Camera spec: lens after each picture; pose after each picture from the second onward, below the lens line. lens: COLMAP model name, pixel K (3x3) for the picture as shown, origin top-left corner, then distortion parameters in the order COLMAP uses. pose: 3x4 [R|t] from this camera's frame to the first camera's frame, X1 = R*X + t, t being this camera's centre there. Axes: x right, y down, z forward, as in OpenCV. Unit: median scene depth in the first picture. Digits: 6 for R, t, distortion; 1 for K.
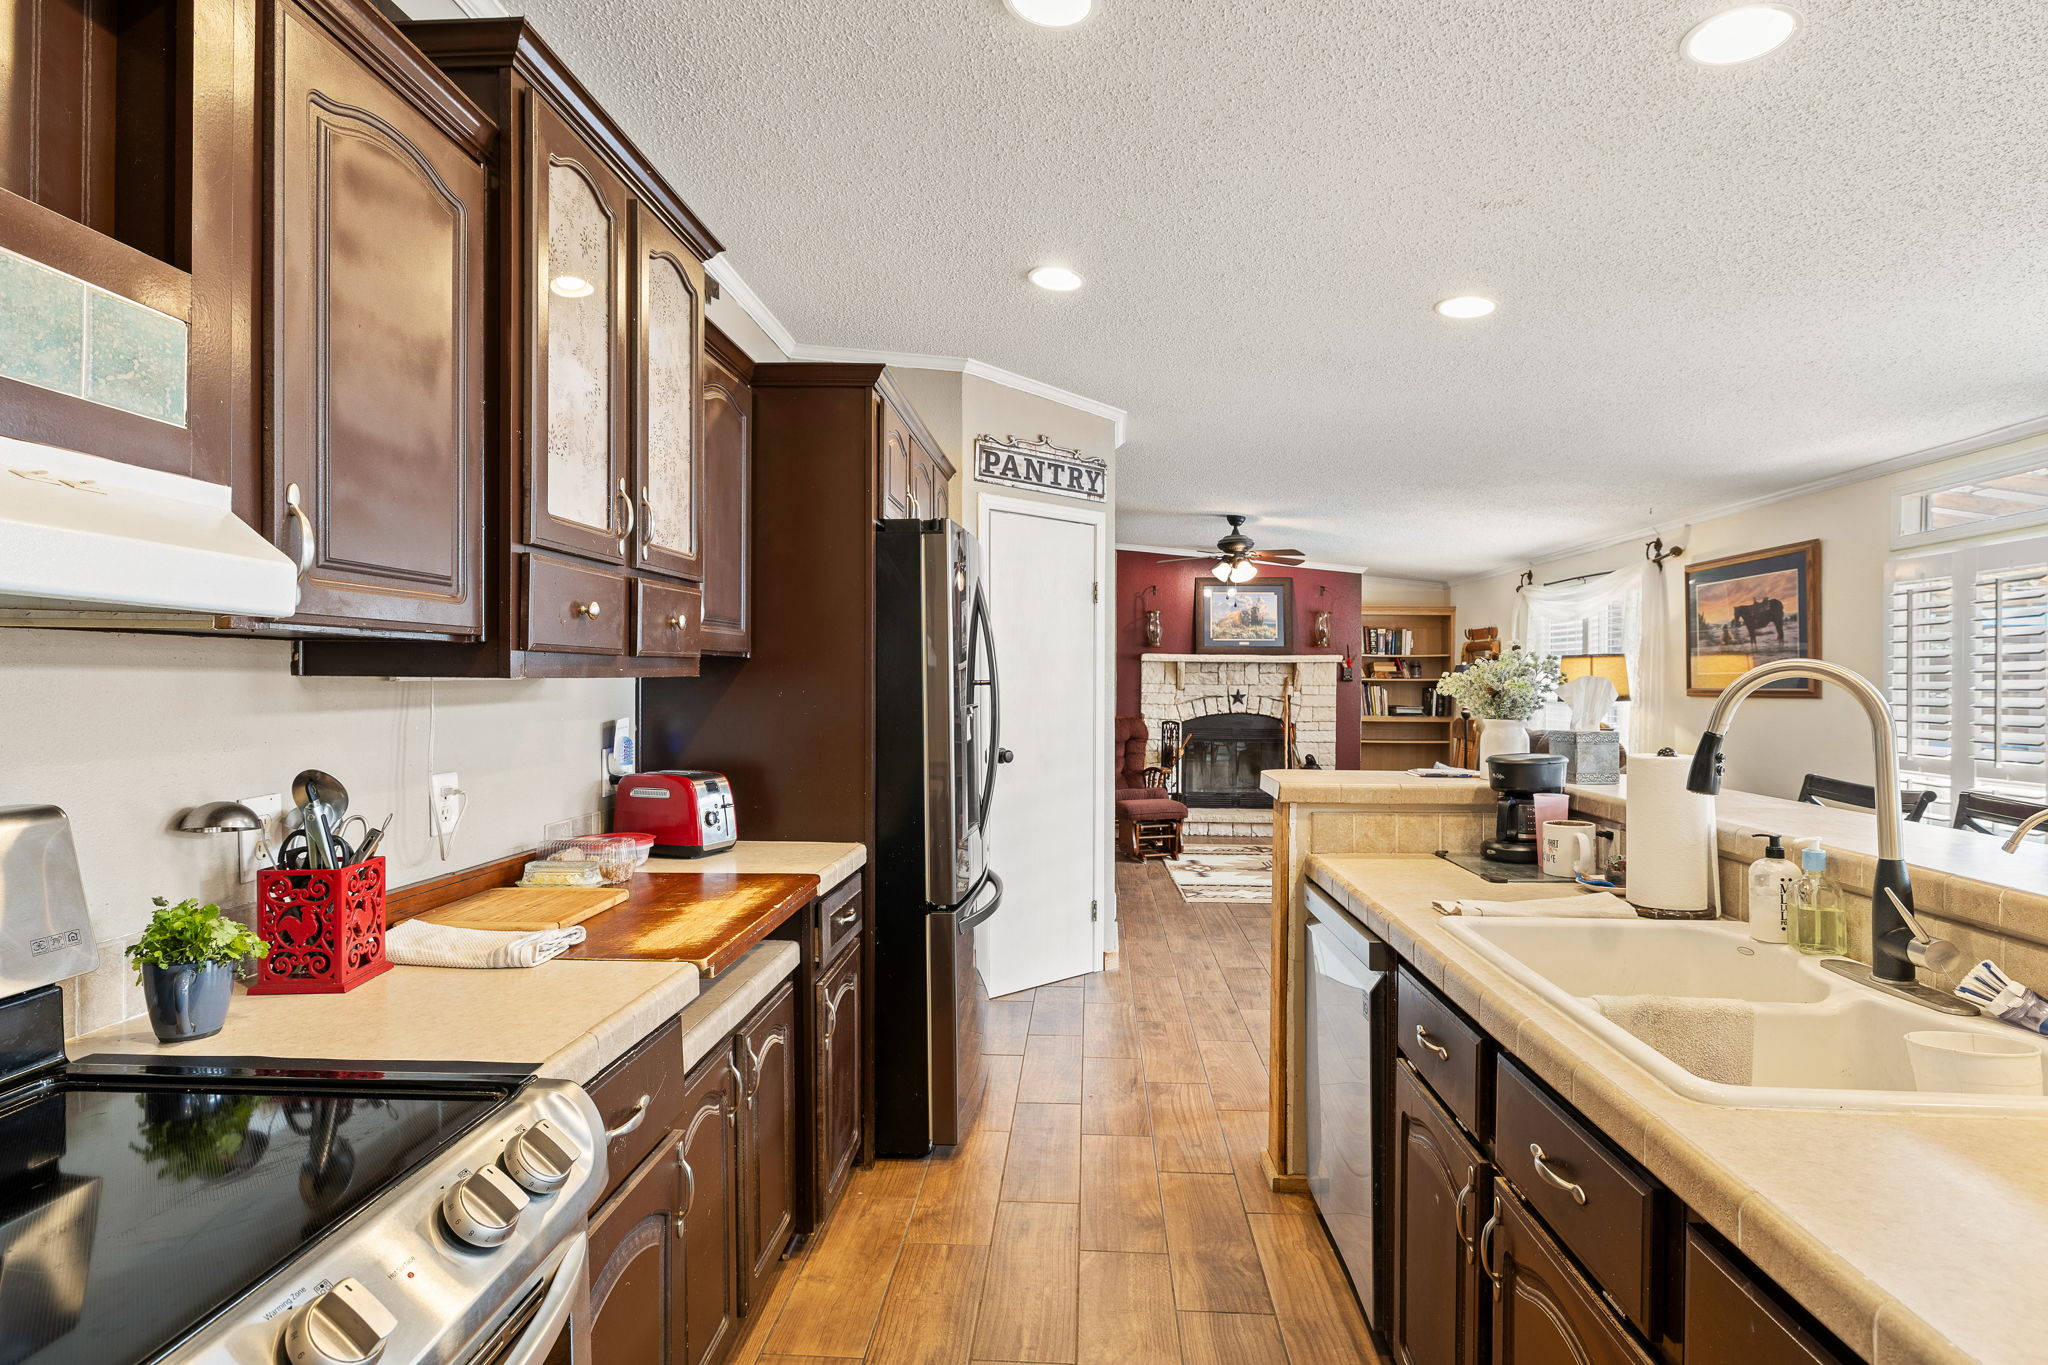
lens RADIAL K [[1038.2, 0, 1032.1], [0, 1038.2, 690.8], [0, 0, 1]] dist [-0.002773, 0.000254]
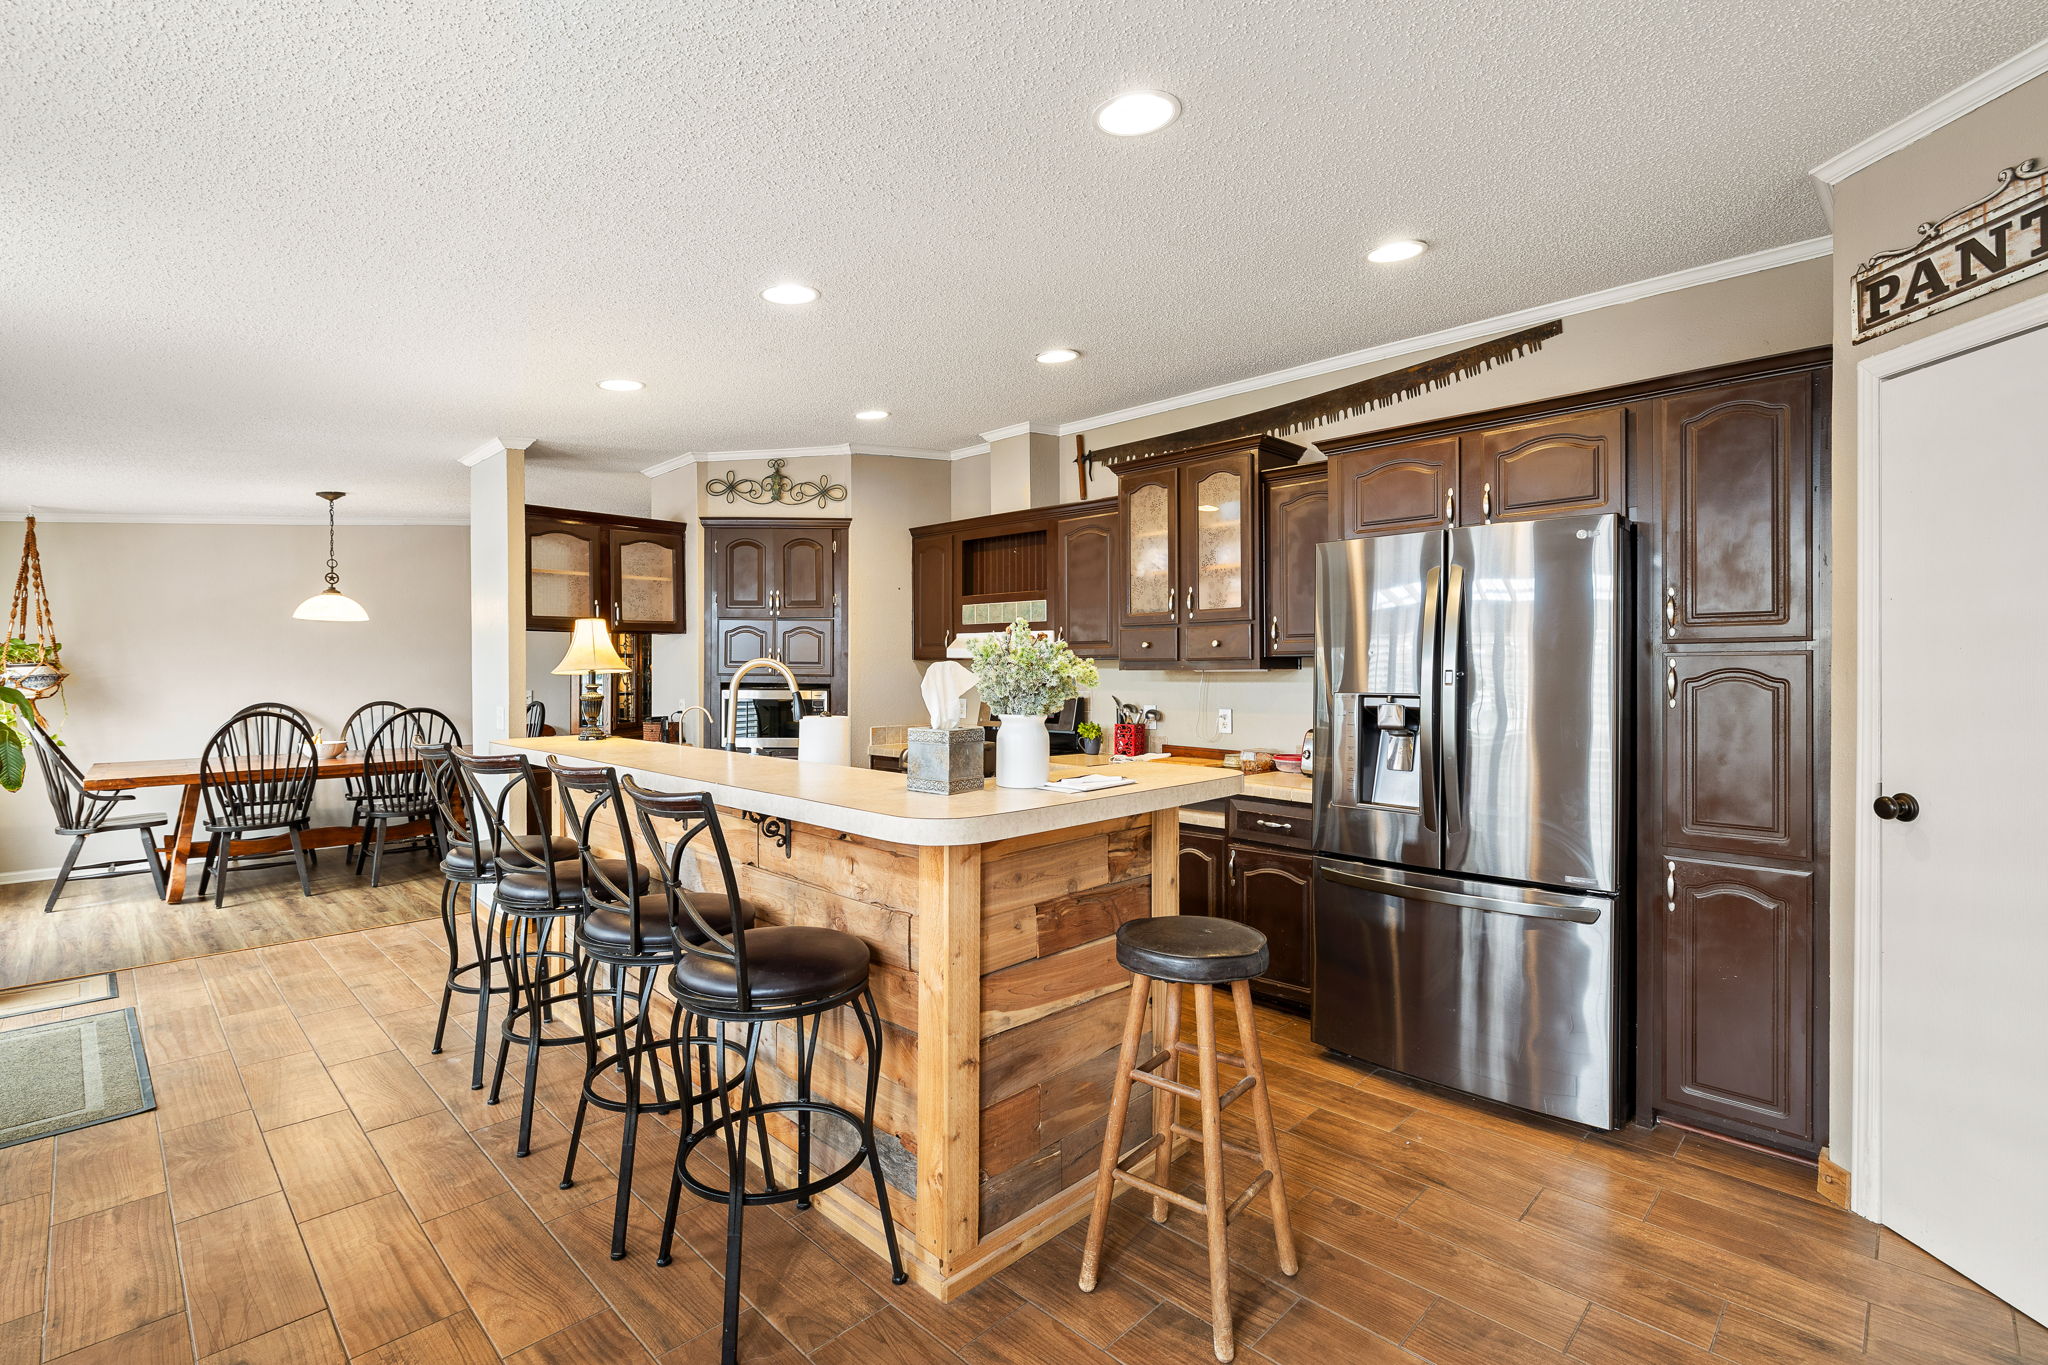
lens RADIAL K [[939.7, 0, 1025.3], [0, 939.7, 674.9], [0, 0, 1]] dist [-0.000368, 0.000141]
pose [[-0.663739, -0.000549, -0.747964, 0.319840], [-0.011225, 0.999894, 0.009228, -0.004038], [0.747880, 0.014521, -0.663675, 0.471716]]
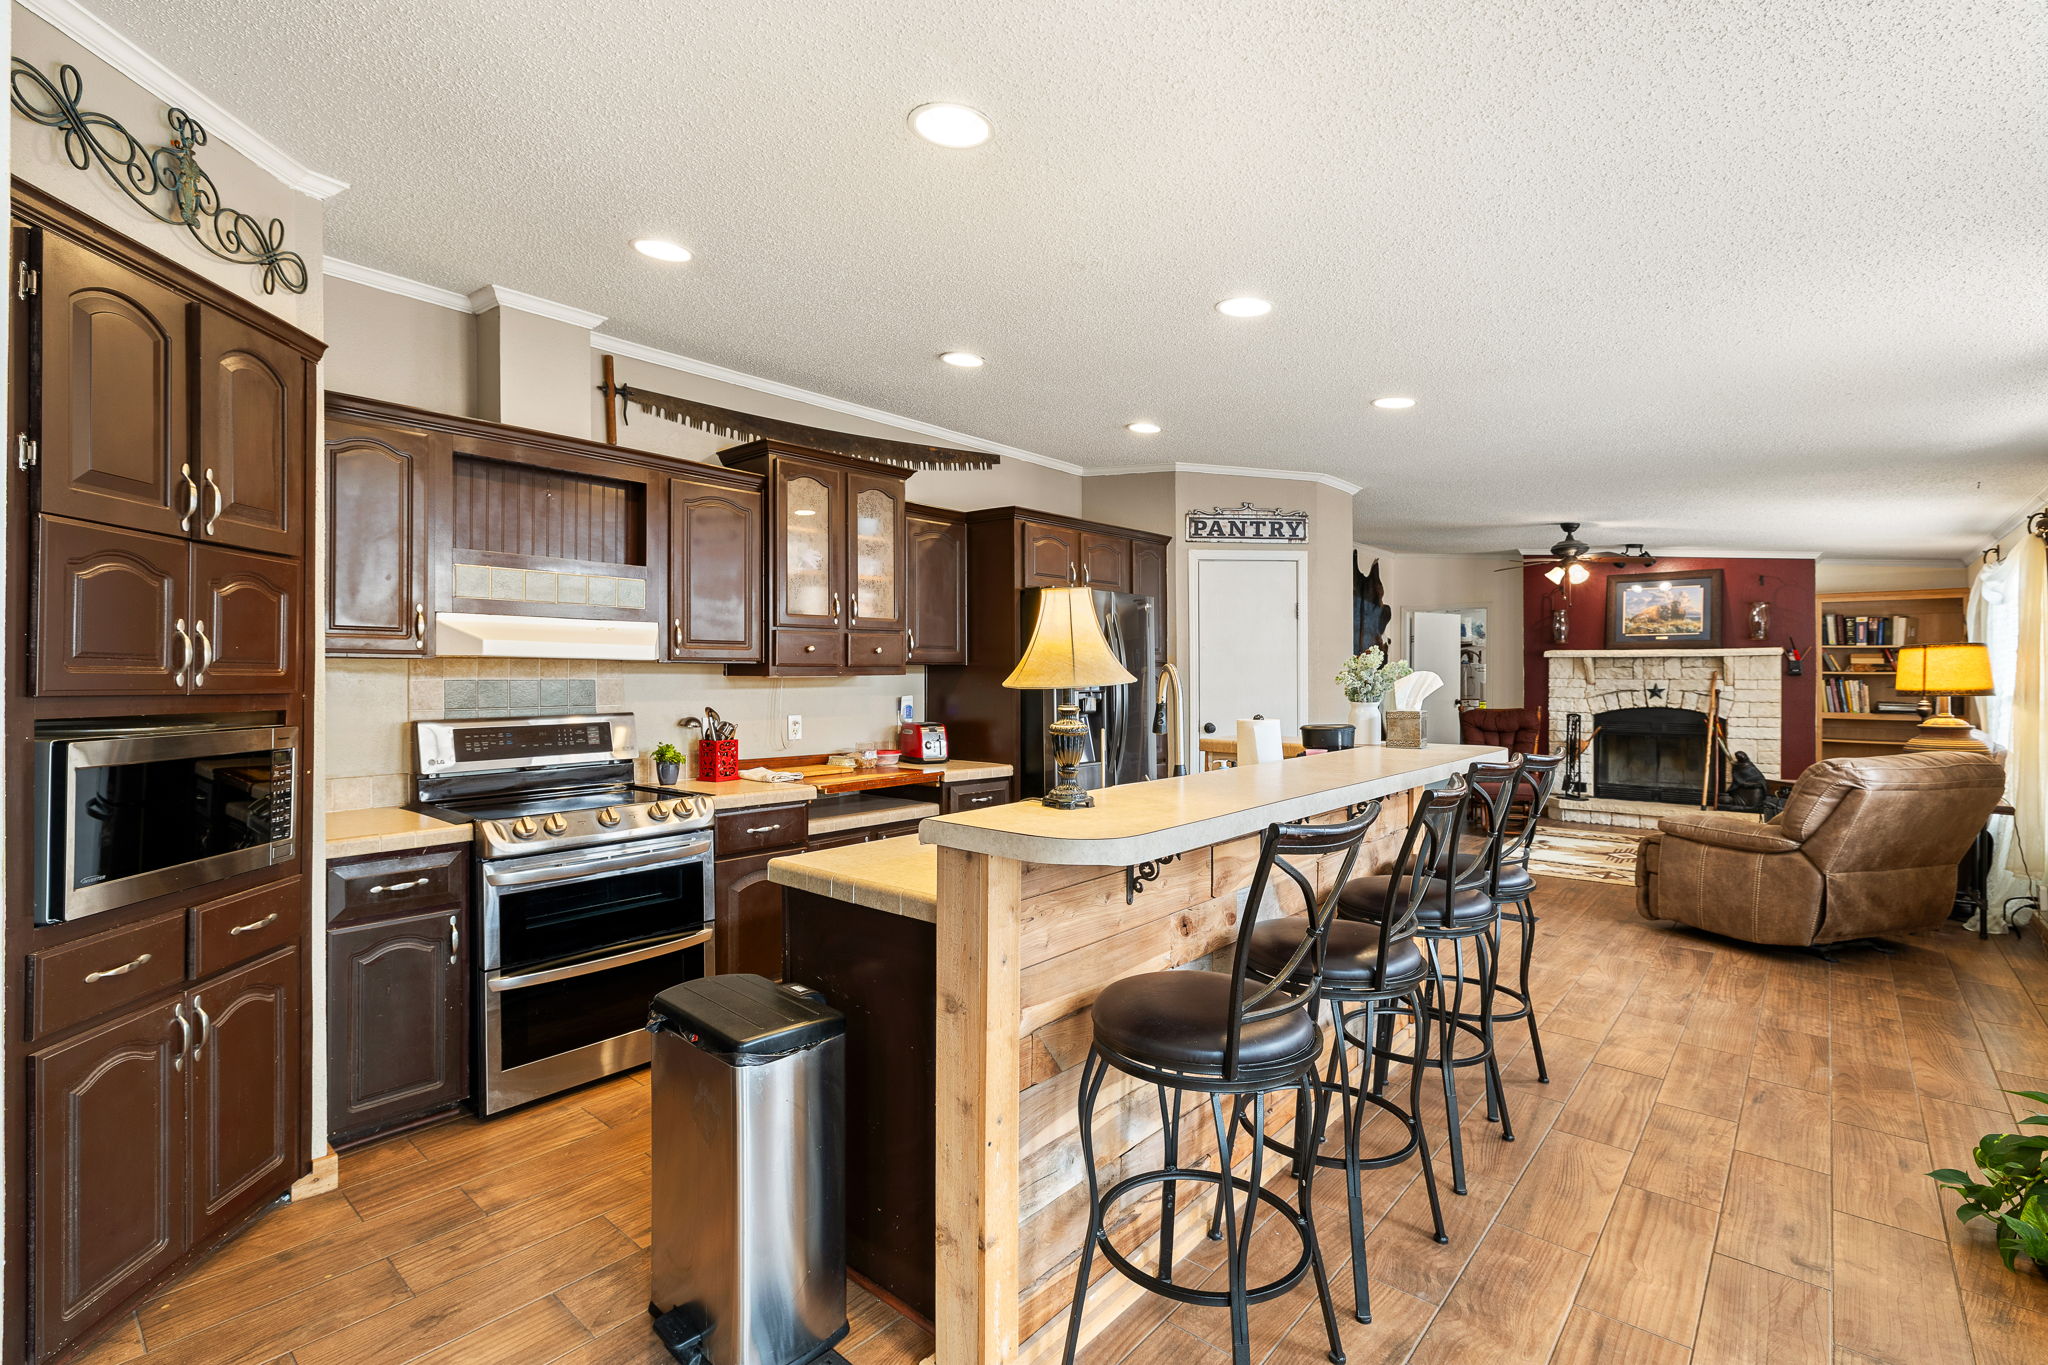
lens RADIAL K [[939.3, 0, 1022.2], [0, 939.3, 669.7], [0, 0, 1]] dist [0.003714, 0.000330]
pose [[0.790739, -0.009723, -0.612076, 0.273116], [-0.001650, 0.999836, -0.018014, 0.002395], [0.612151, 0.015254, 0.790594, -0.096267]]
